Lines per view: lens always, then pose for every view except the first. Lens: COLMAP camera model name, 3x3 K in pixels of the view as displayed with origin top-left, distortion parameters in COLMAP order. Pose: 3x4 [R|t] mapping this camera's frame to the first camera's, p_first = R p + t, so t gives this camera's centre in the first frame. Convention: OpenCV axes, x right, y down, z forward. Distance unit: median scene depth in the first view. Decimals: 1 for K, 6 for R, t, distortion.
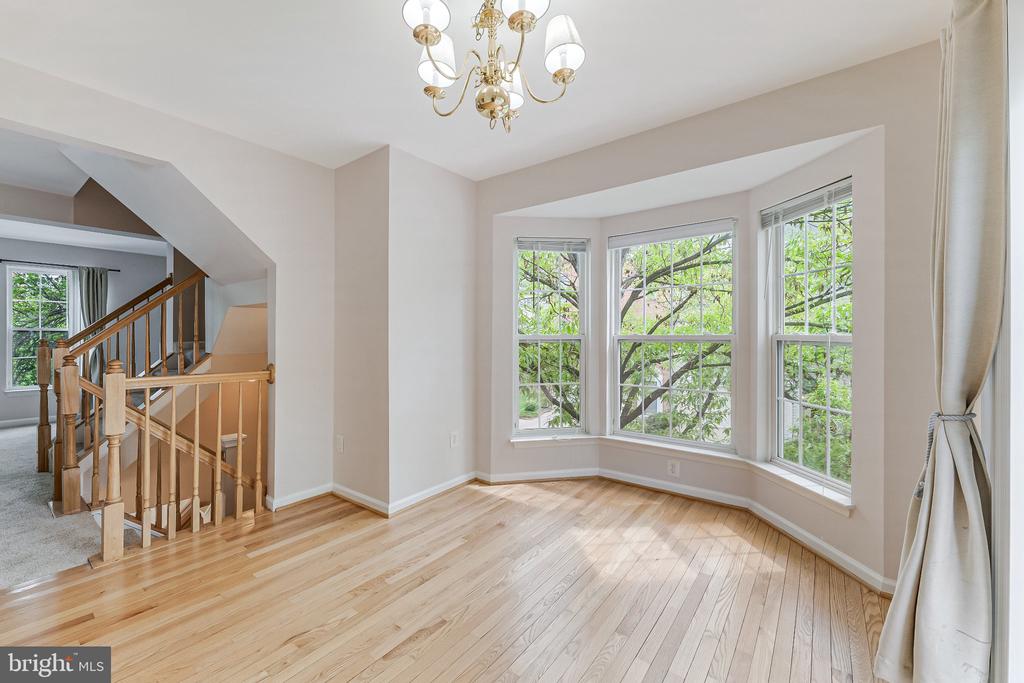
lens RADIAL K [[408.0, 0, 520.6], [0, 408.0, 339.6], [0, 0, 1]] dist [-0.003800, -0.000041]
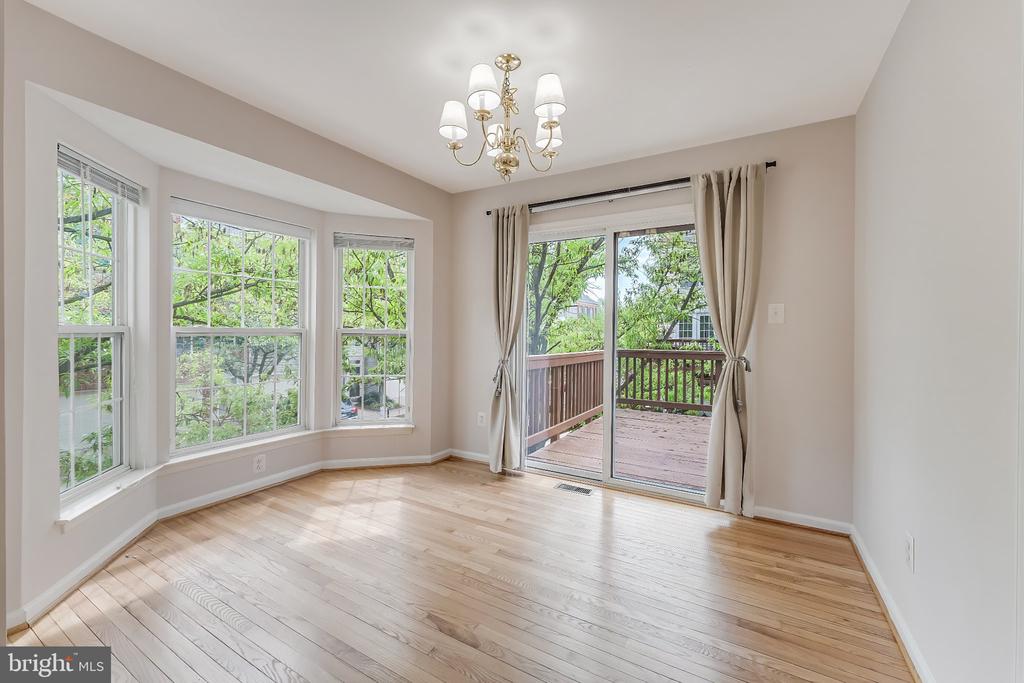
lens RADIAL K [[408.0, 0, 511.5], [0, 408.0, 339.2], [0, 0, 1]] dist [-0.003800, -0.000041]
pose [[-0.105532, -0.017158, 0.994268, -0.698727], [-0.002586, 0.999852, 0.016979, -0.003385], [-0.994413, -0.000779, -0.105561, 0.530417]]
